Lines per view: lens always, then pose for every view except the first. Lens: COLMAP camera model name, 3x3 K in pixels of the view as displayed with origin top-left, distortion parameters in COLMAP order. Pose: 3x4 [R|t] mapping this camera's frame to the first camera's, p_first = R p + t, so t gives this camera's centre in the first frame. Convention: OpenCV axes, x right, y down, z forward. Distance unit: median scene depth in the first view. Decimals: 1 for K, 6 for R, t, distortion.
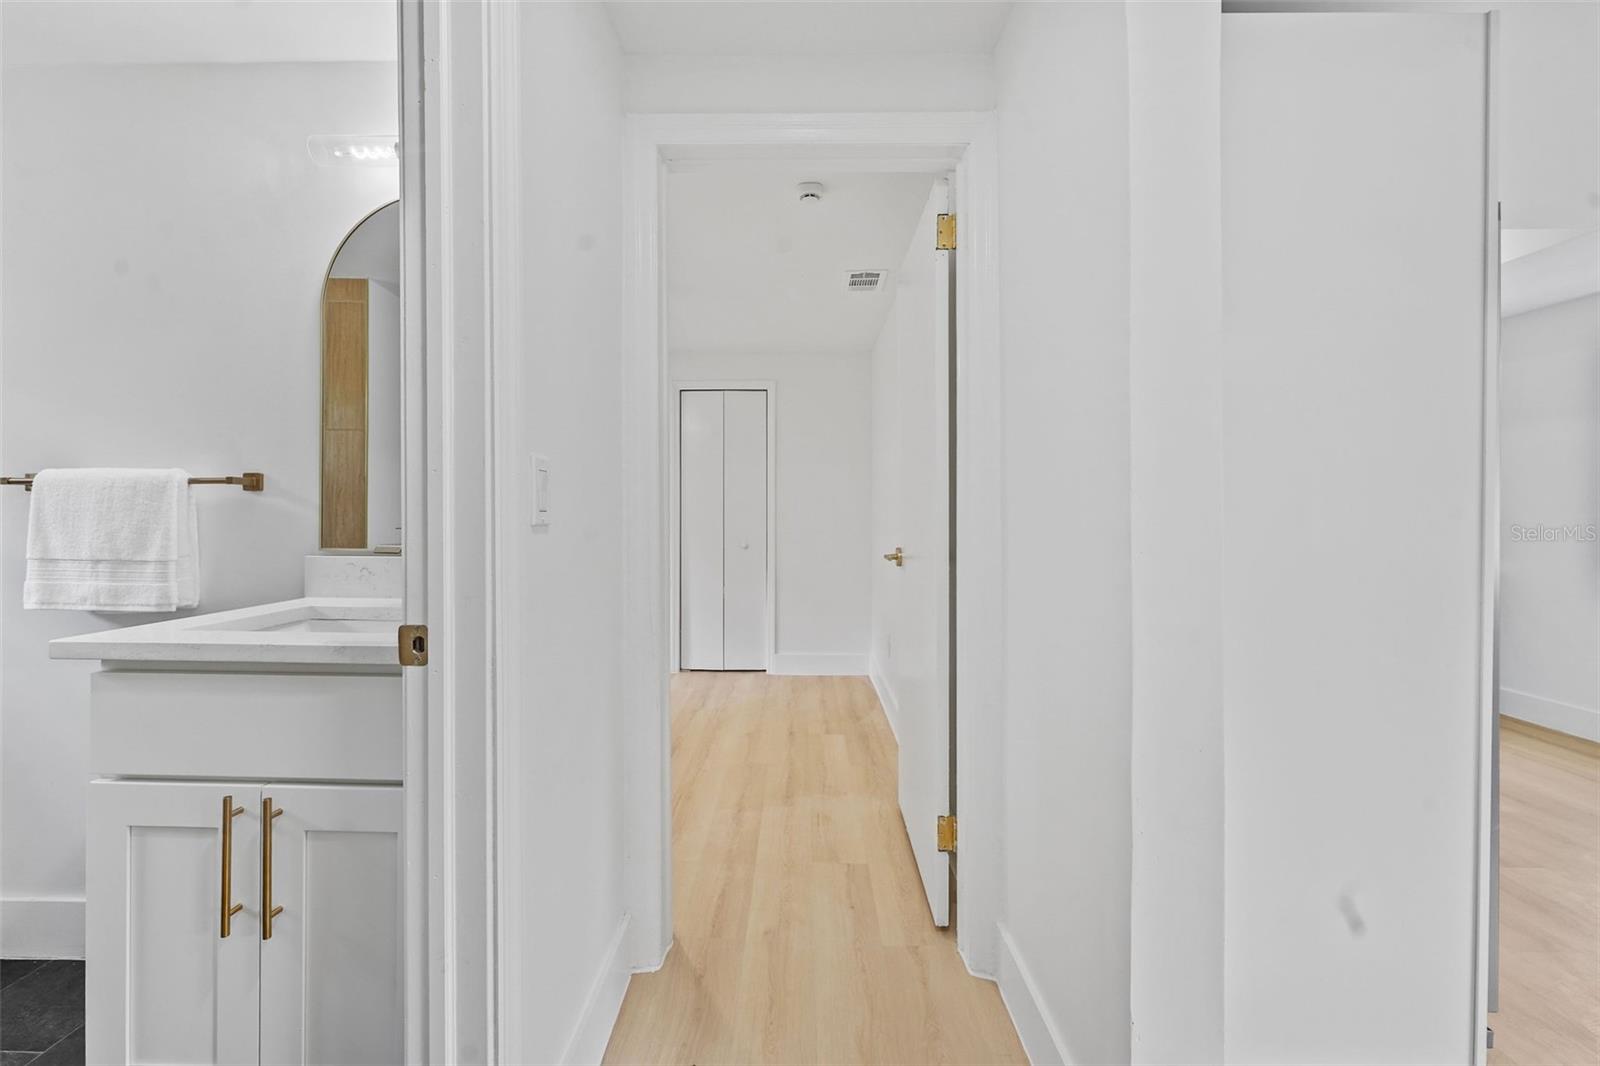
lens RADIAL K [[661.4, 0, 798.7], [0, 661.4, 519.4], [0, 0, 1]] dist [-0.002160, -0.000479]
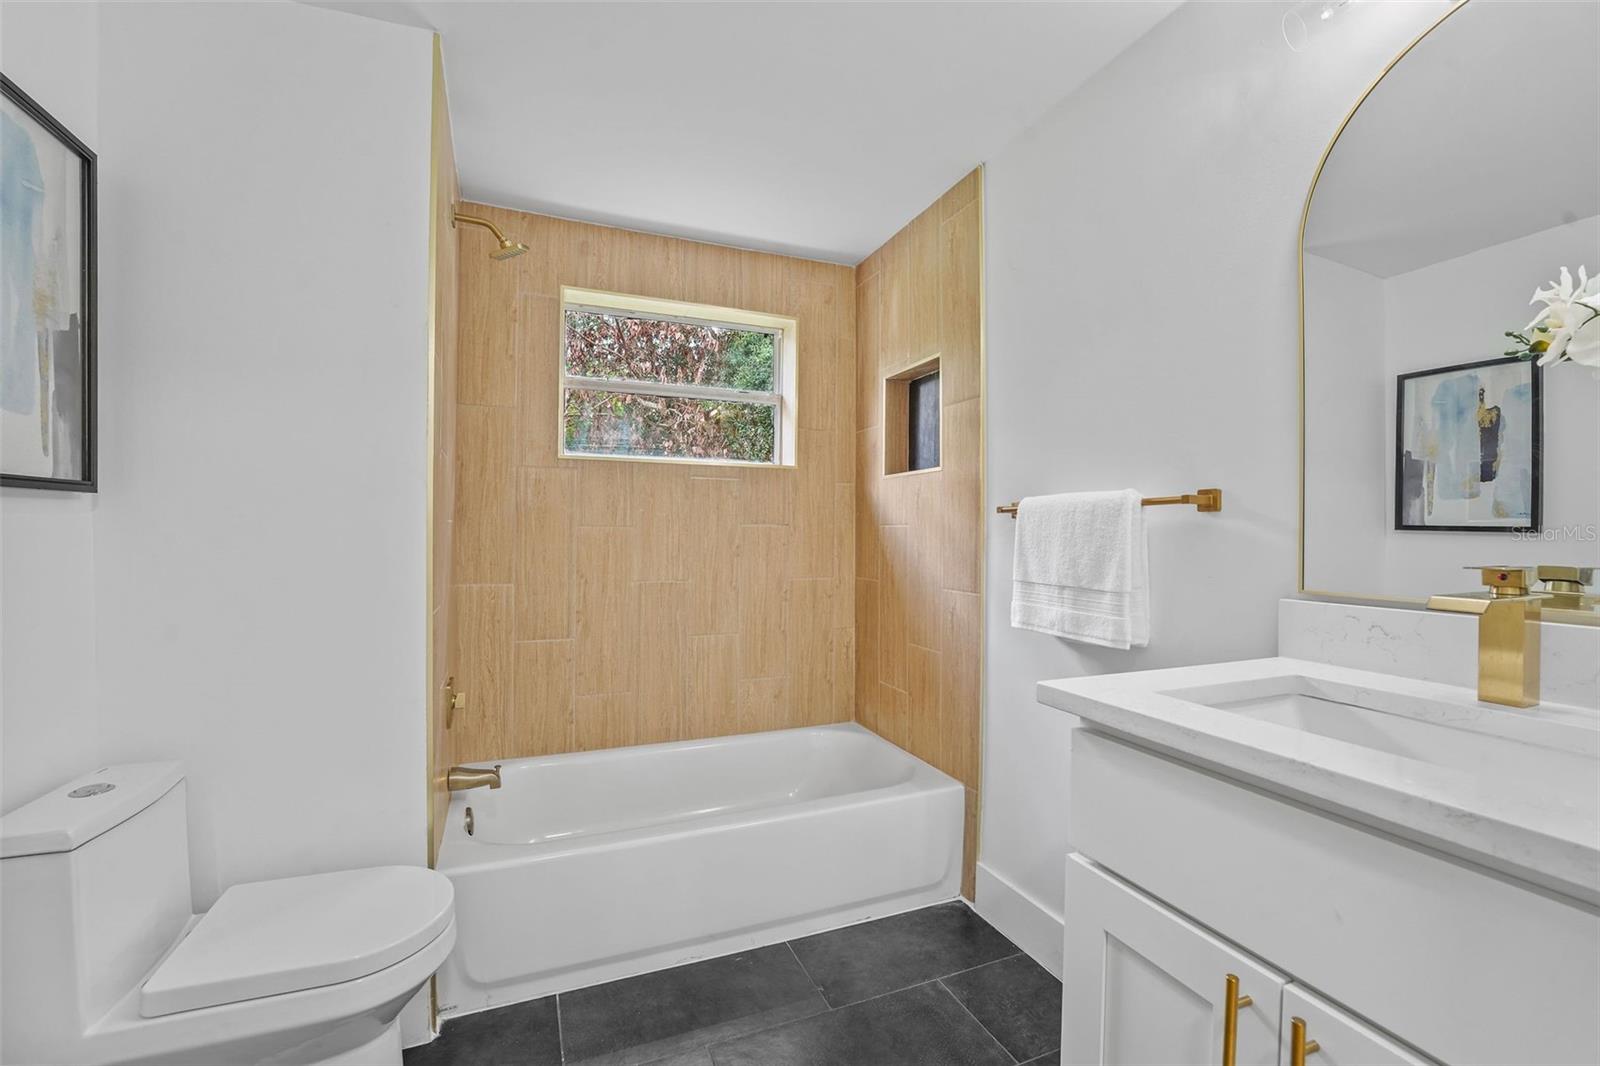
lens RADIAL K [[684.4, 0, 800.0], [0, 684.4, 533.0], [0, 0, 1]] dist [-0.018754, 0.000495]
pose [[0.405179, -0.004090, -0.914228, -0.286151], [-0.010075, 0.999909, -0.008938, -0.004993], [0.914182, 0.012833, 0.405101, 0.222551]]
